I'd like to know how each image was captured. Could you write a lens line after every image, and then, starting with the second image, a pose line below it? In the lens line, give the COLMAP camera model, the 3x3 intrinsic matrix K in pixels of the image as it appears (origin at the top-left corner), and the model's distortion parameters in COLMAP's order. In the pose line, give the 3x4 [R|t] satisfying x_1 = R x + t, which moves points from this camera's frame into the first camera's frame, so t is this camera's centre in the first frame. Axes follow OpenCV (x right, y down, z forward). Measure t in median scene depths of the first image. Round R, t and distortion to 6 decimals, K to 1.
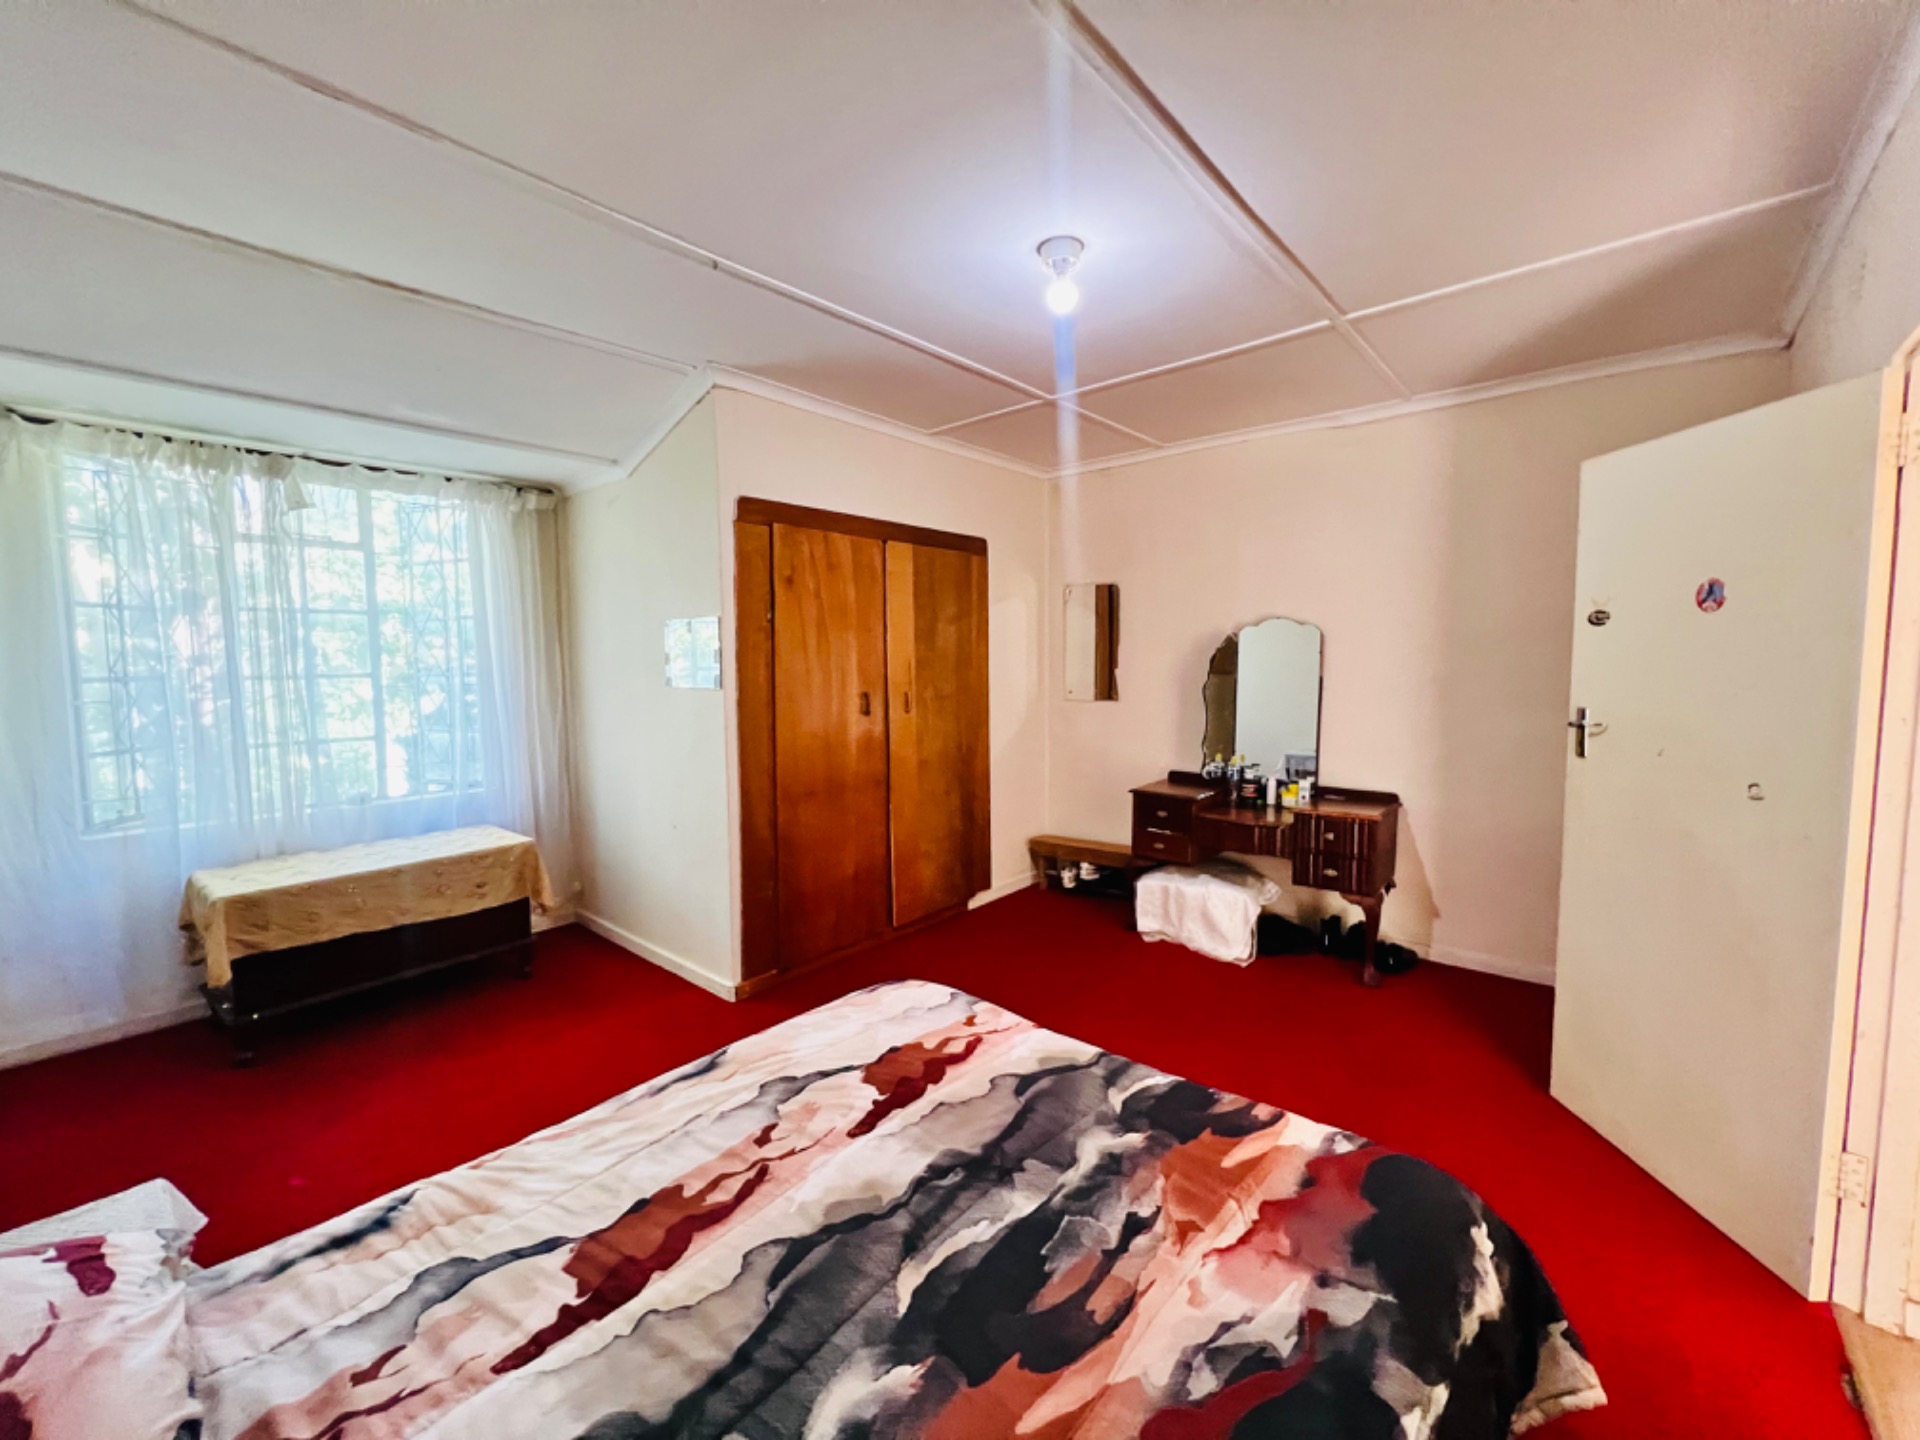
lens RADIAL K [[779.4, 0, 961.4], [0, 779.4, 716.4], [0, 0, 1]] dist [-0.004705, 0.000247]
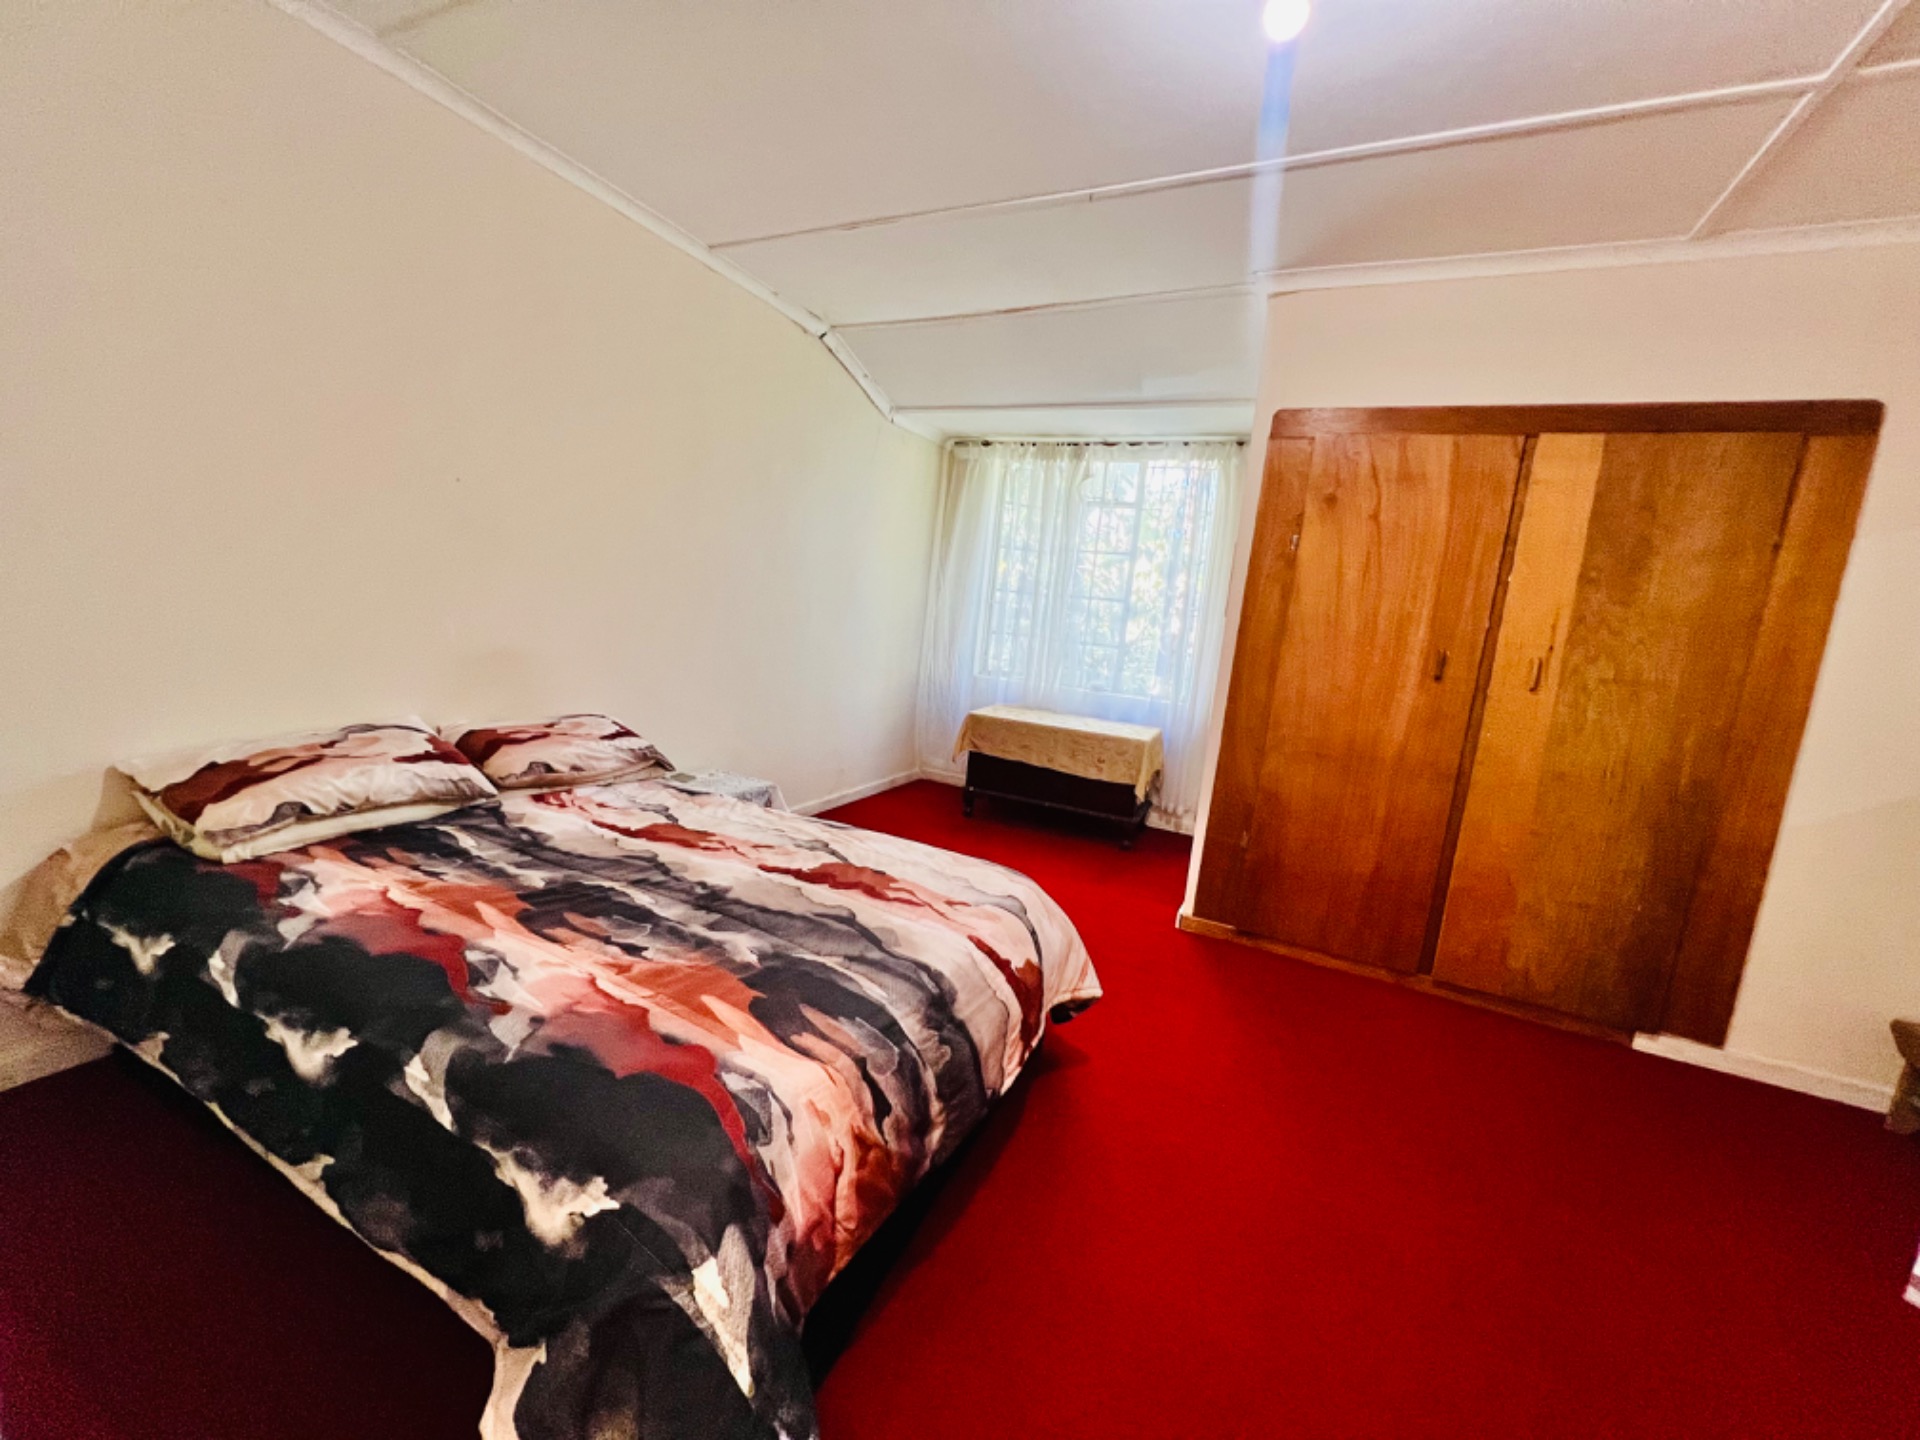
lens RADIAL K [[779.4, 0, 951.3], [0, 779.4, 721.3], [0, 0, 1]] dist [-0.004705, 0.000247]
pose [[0.235417, 0.179226, -0.955226, 1.186341], [-0.171417, 0.975099, 0.140708, 0.028822], [0.956658, 0.130617, 0.260277, 0.900940]]
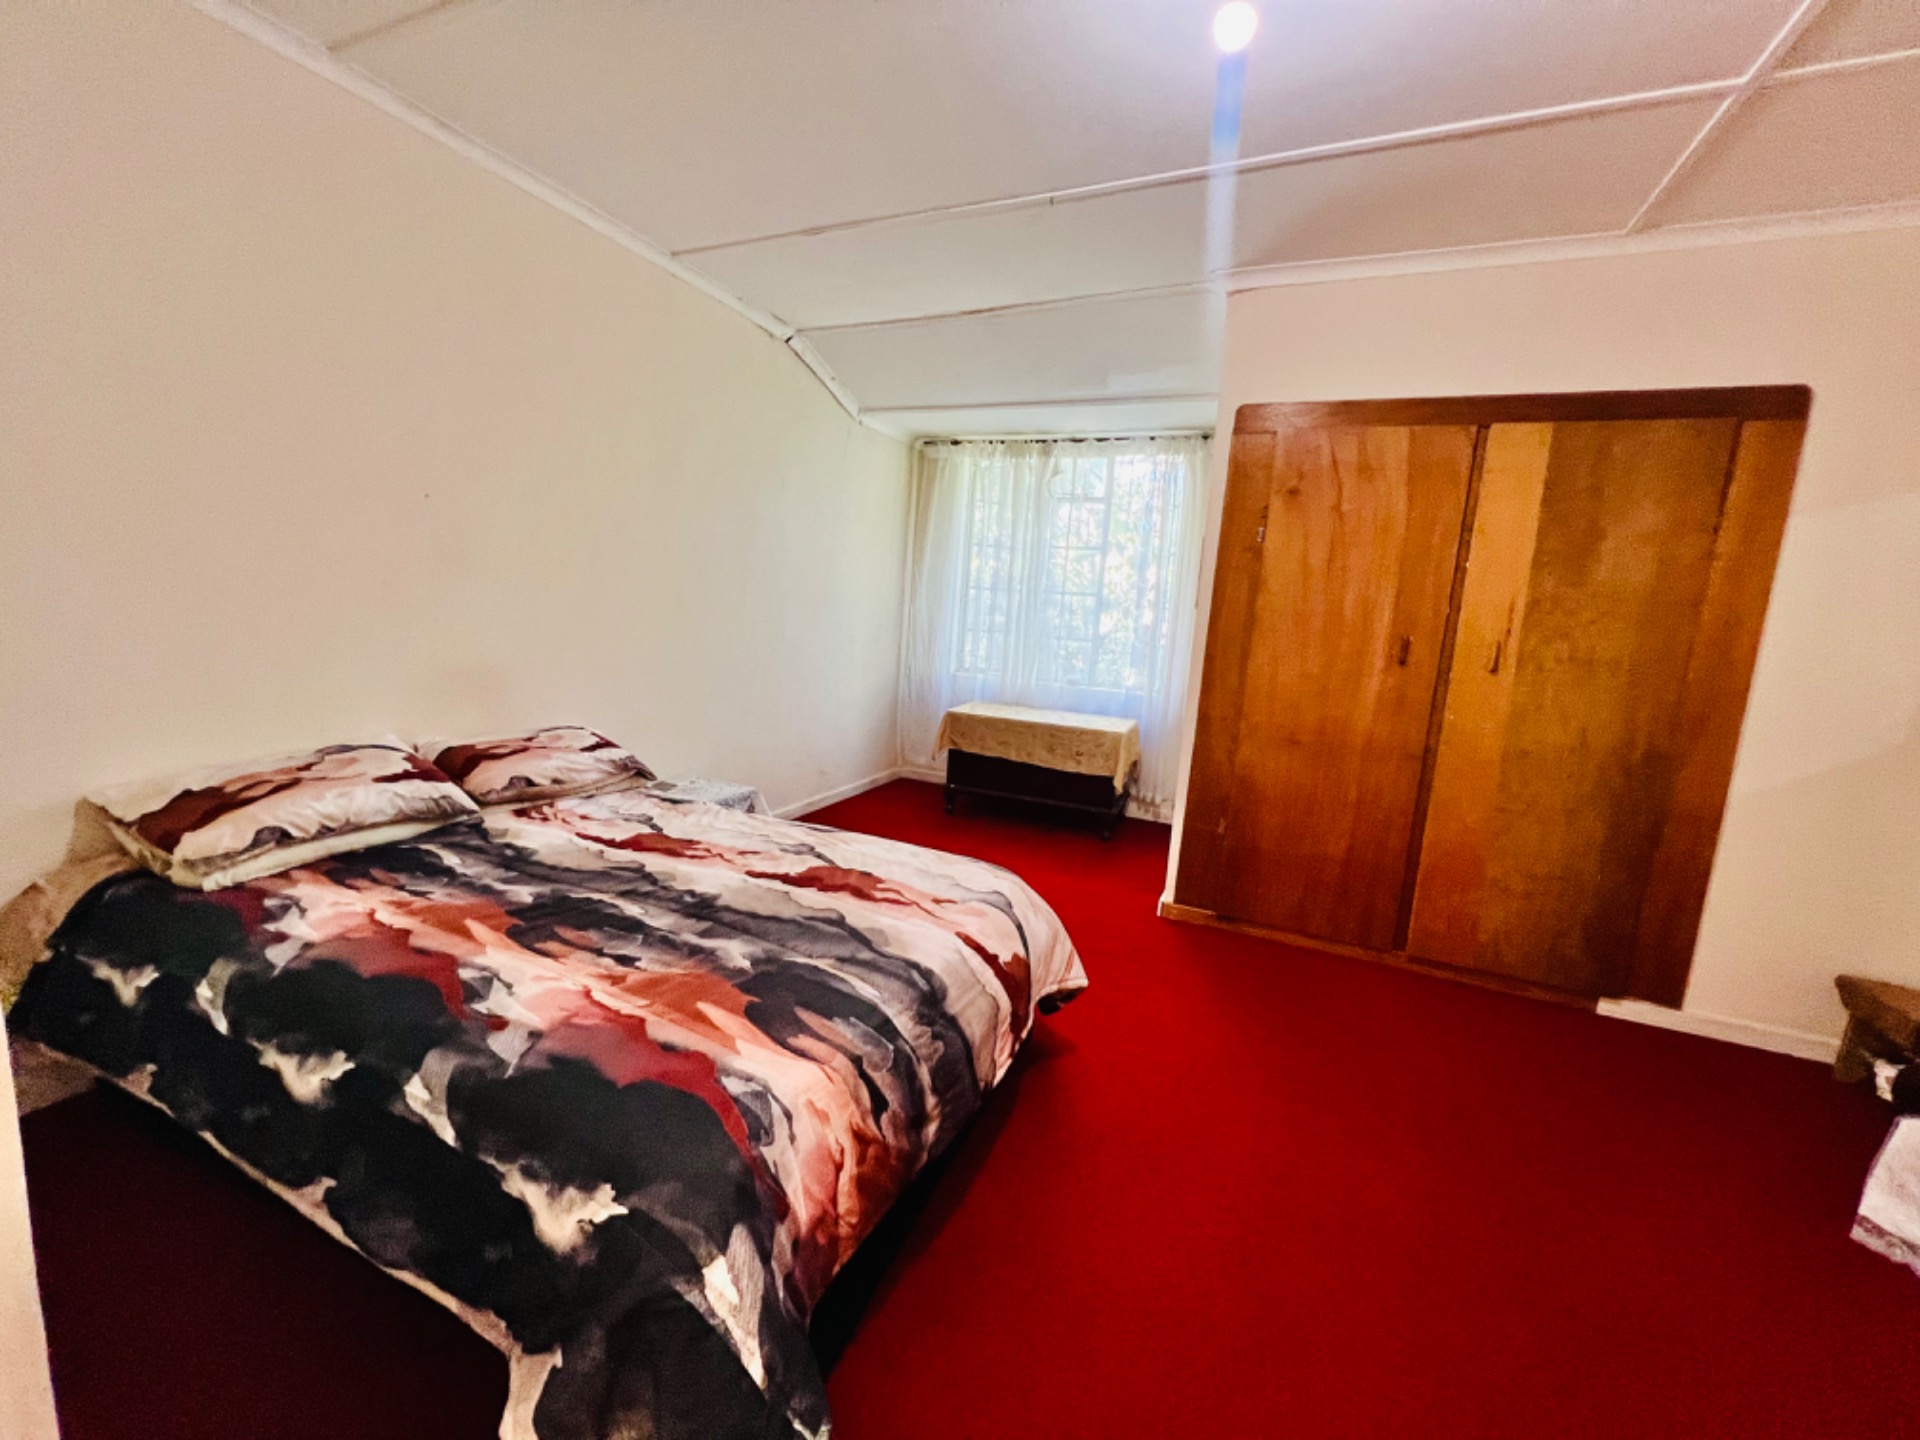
lens RADIAL K [[779.4, 0, 951.7], [0, 779.4, 720.8], [0, 0, 1]] dist [-0.004705, 0.000247]
pose [[0.269692, 0.175102, -0.946893, 1.204346], [-0.142241, 0.979785, 0.140671, 0.018334], [0.952383, 0.096749, 0.289146, 0.888909]]
